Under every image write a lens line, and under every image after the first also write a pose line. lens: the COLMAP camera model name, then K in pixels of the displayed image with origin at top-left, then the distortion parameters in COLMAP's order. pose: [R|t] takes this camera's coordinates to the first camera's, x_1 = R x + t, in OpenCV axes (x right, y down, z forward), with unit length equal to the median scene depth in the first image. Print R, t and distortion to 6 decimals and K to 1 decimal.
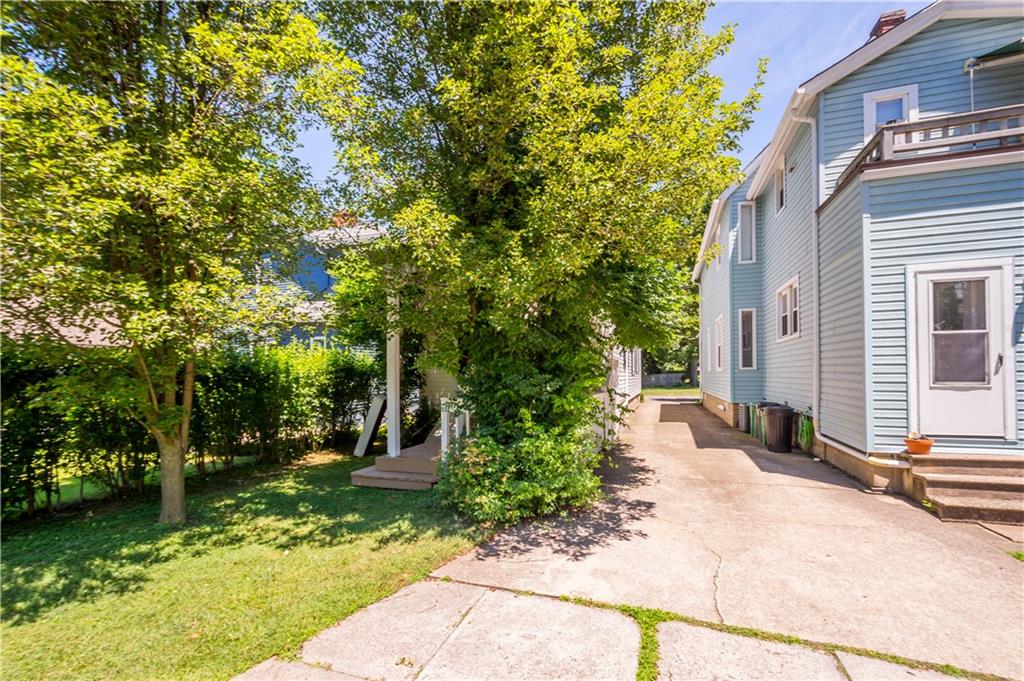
lens RADIAL K [[440.7, 0, 551.9], [0, 440.7, 370.6], [0, 0, 1]] dist [0.028050, -0.012457]
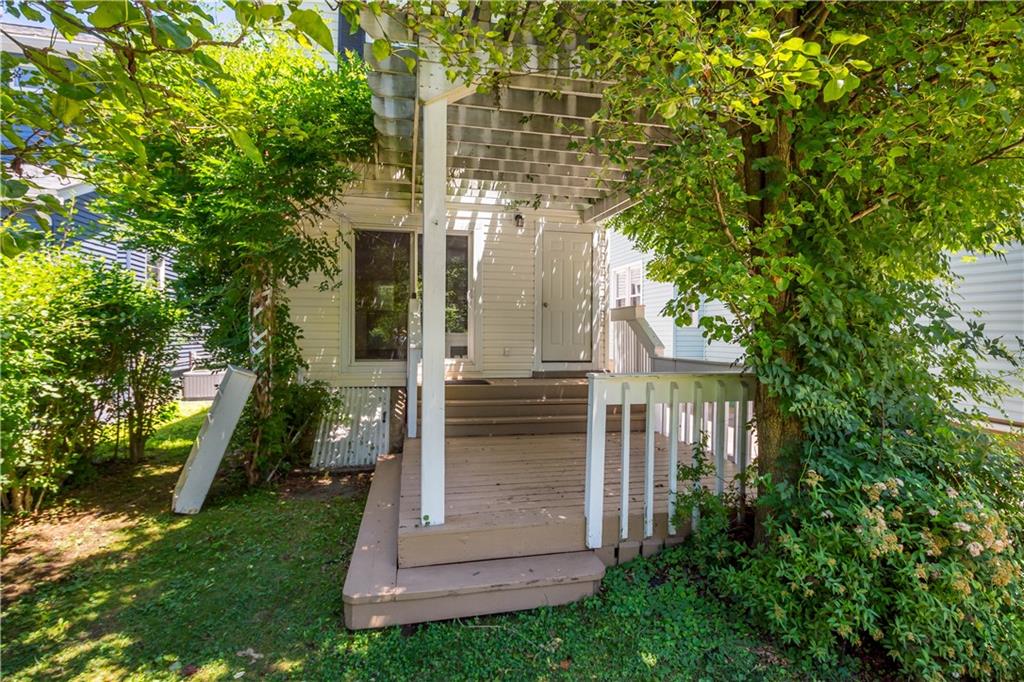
lens RADIAL K [[460.0, 0, 490.1], [0, 460.0, 333.4], [0, 0, 1]] dist [0.001098, 0.000092]
pose [[0.864422, 0.015970, 0.502514, -0.686197], [-0.020365, 0.999787, 0.003258, 0.028043], [-0.502355, -0.013050, 0.864563, 0.802577]]
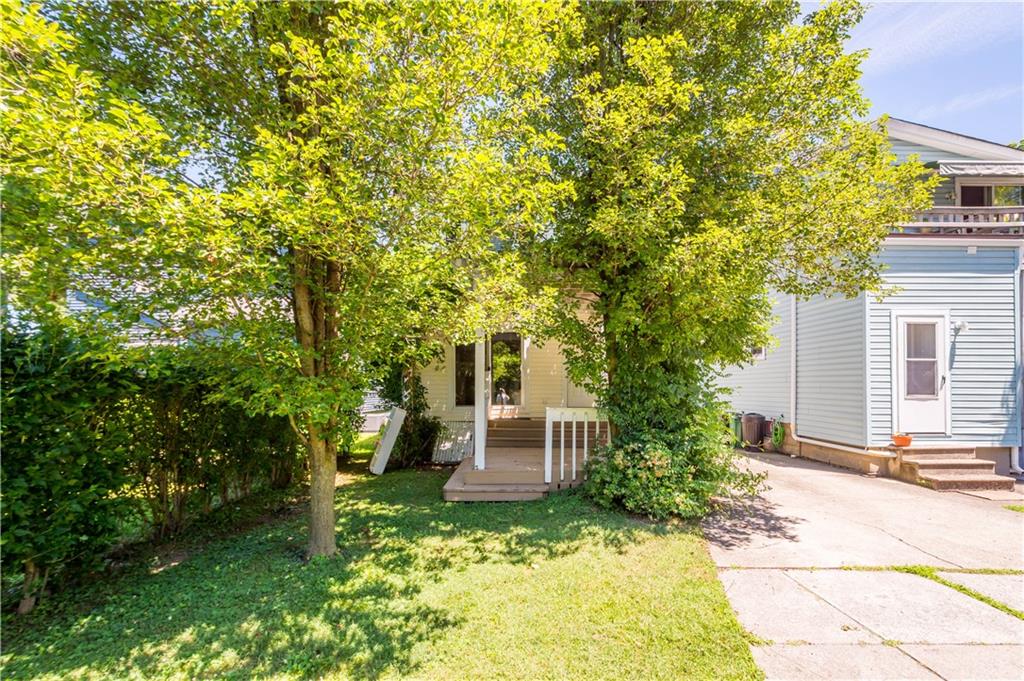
lens RADIAL K [[440.3, 0, 513.3], [0, 440.3, 381.4], [0, 0, 1]] dist [0.013876, 0.000019]
pose [[0.943038, 0.017317, 0.332233, -0.797252], [-0.014016, 0.999826, -0.012329, 0.019222], [-0.332389, 0.006970, 0.943117, 0.096695]]
